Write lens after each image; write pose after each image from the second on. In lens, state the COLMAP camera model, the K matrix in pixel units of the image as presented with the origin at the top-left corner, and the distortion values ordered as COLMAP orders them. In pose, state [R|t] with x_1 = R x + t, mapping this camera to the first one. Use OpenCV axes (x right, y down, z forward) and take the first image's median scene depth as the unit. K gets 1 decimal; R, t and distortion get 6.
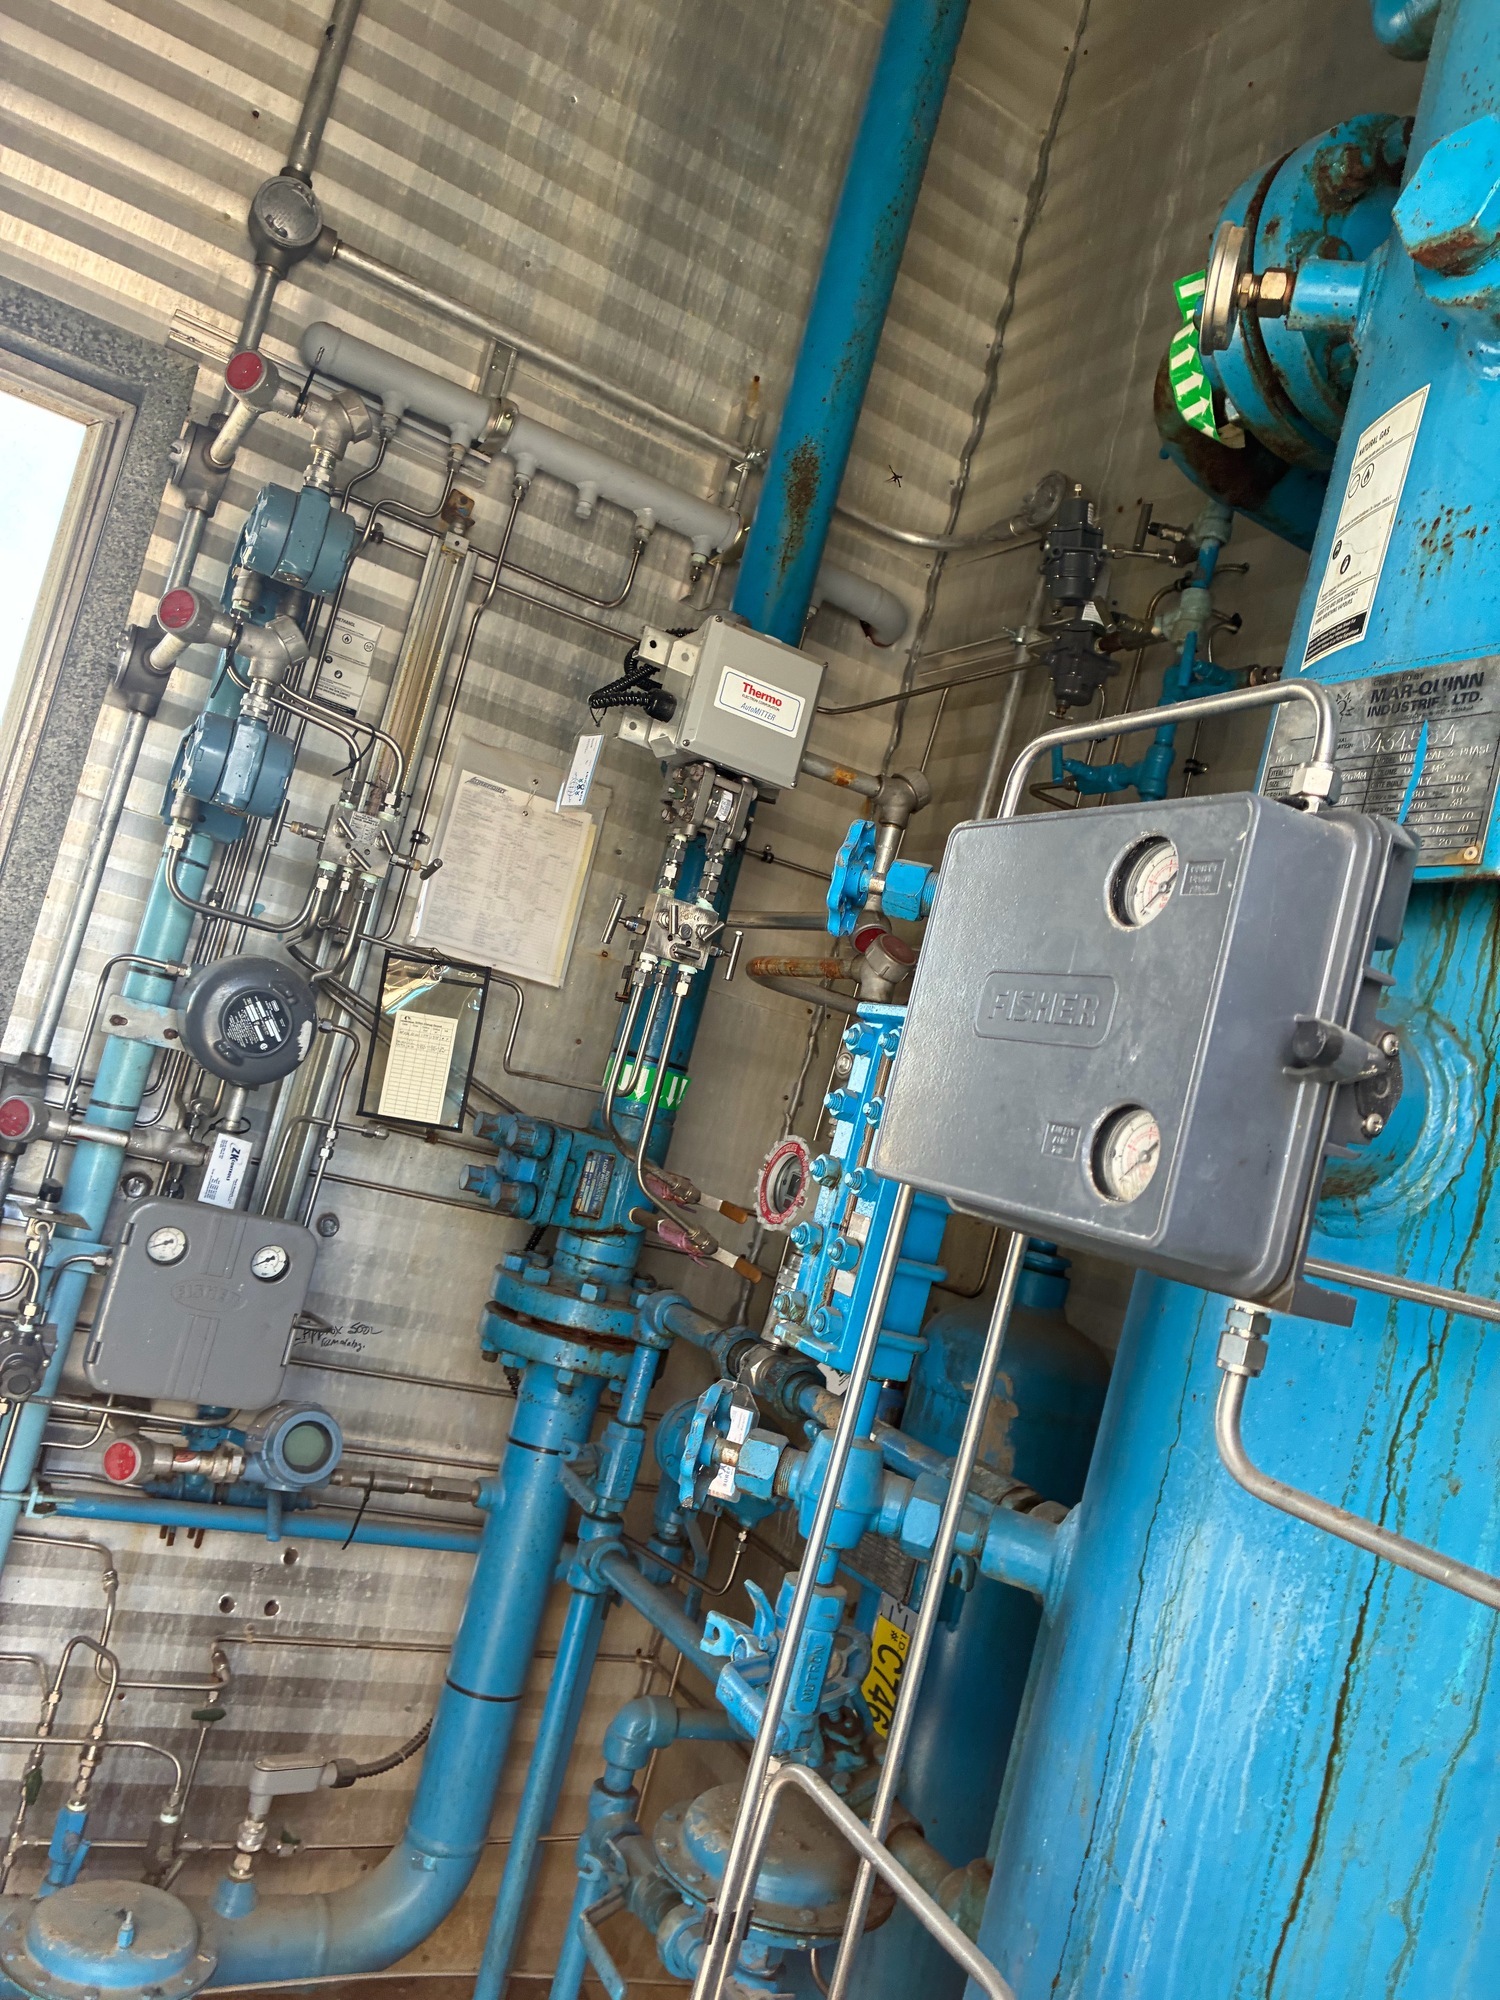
lens RADIAL K [[1509.7, 0, 736.9], [0, 1509.7, 1007.3], [0, 0, 1]] dist [0.047940, -0.064233]
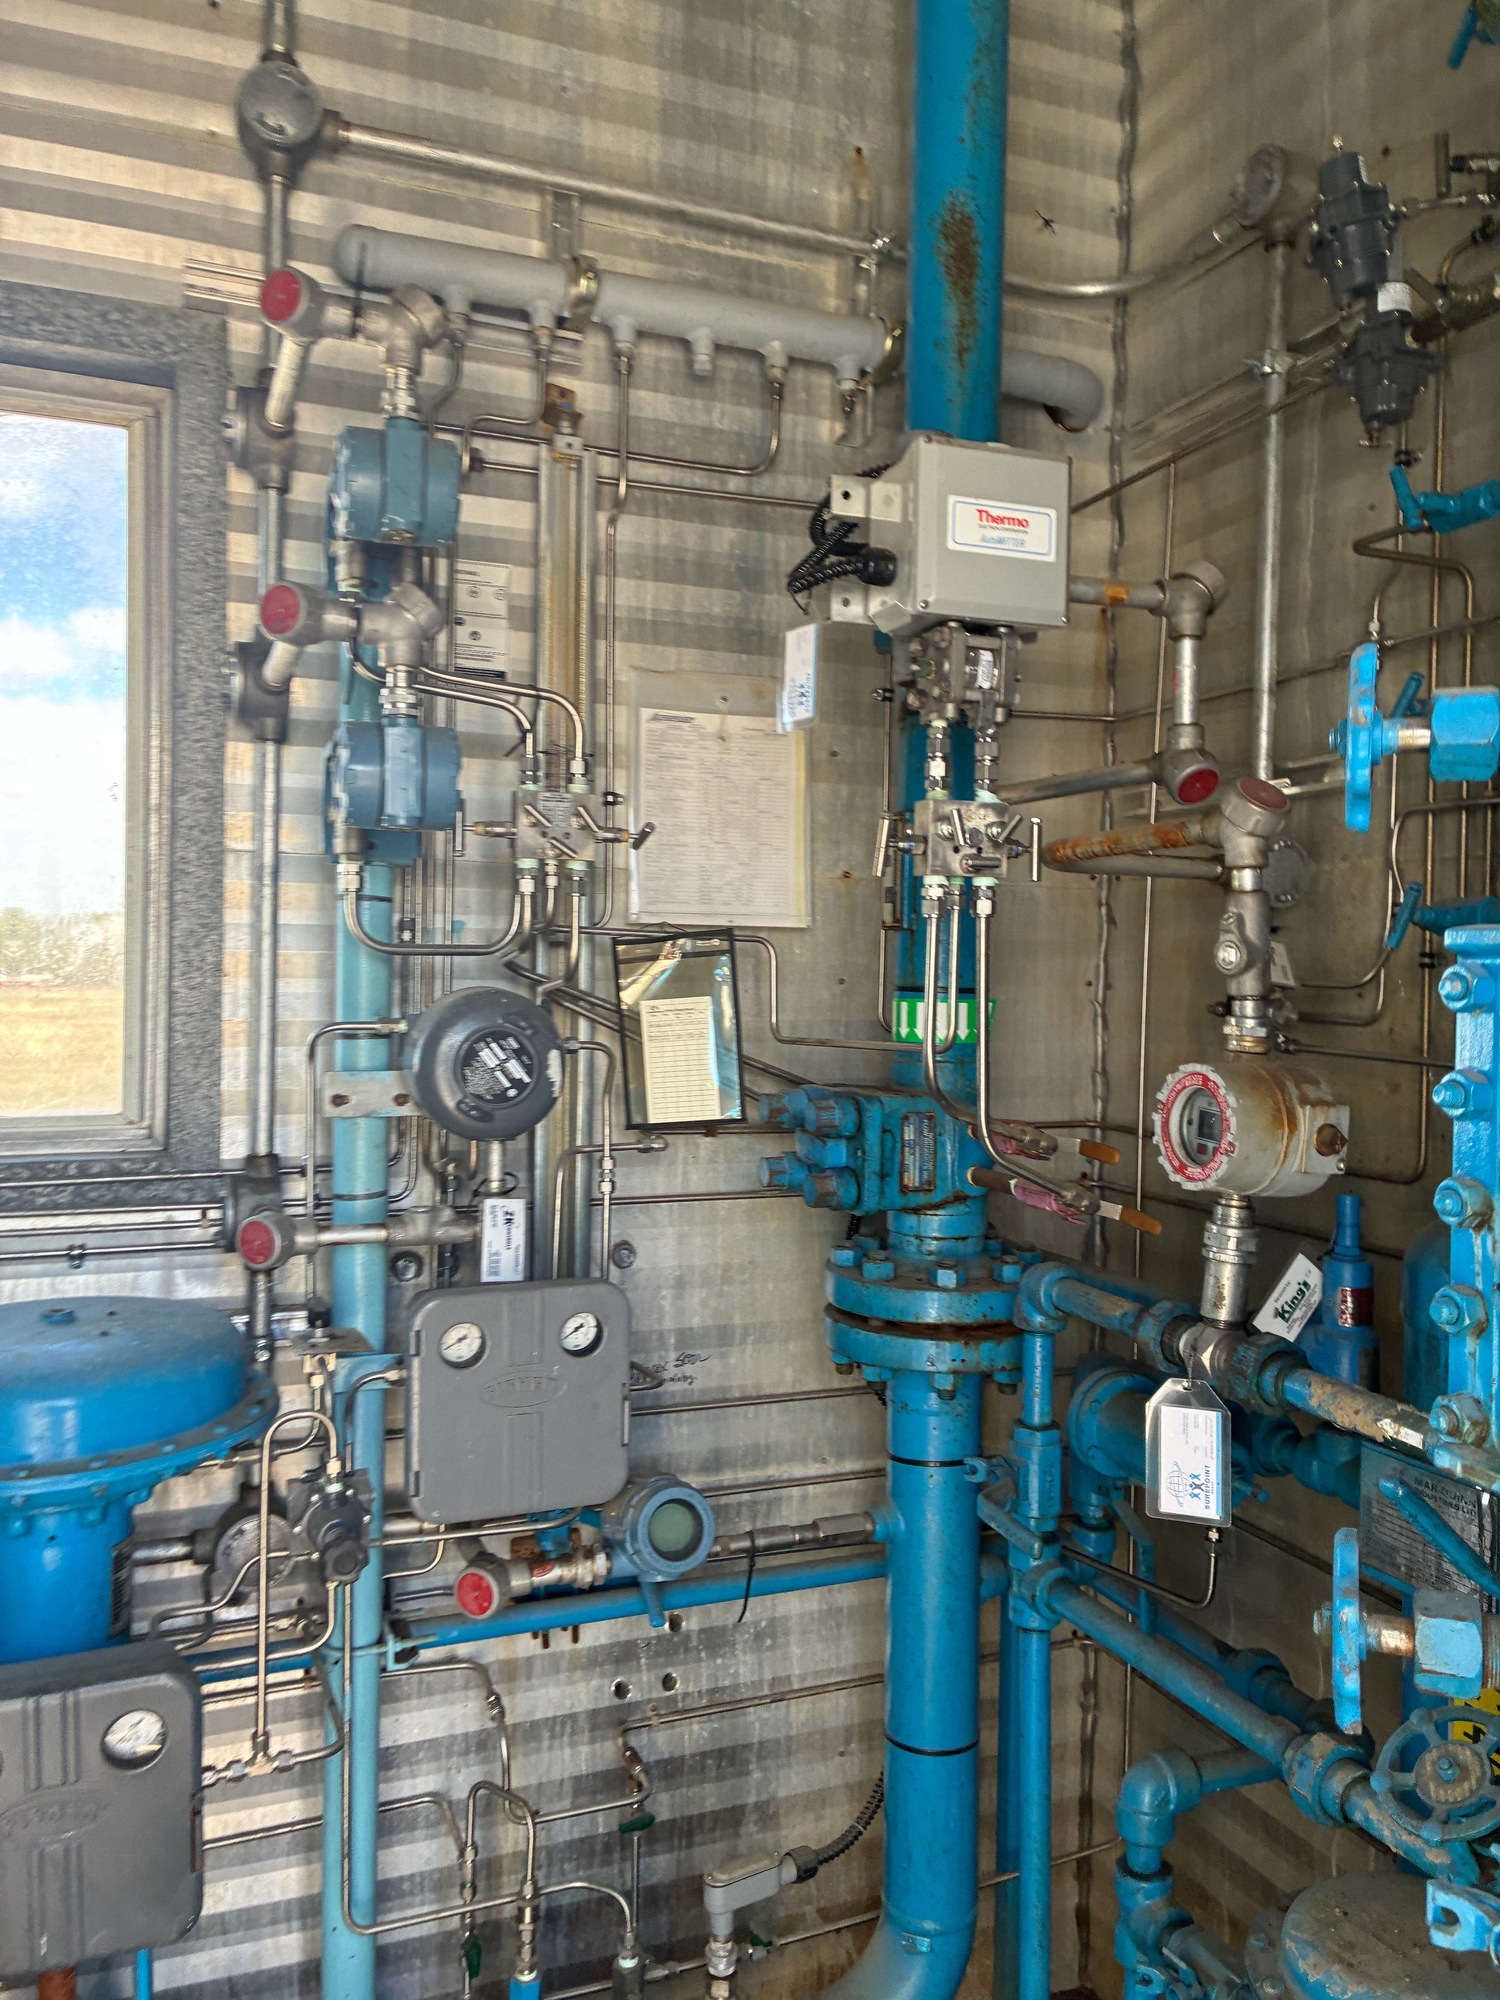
lens RADIAL K [[1509.7, 0, 766.5], [0, 1509.7, 966.7], [0, 0, 1]] dist [0.047940, -0.064233]
pose [[0.965289, -0.238691, -0.106036, -0.063064], [0.244683, 0.968441, 0.047458, -0.042932], [0.091362, -0.071756, 0.993229, 0.168338]]
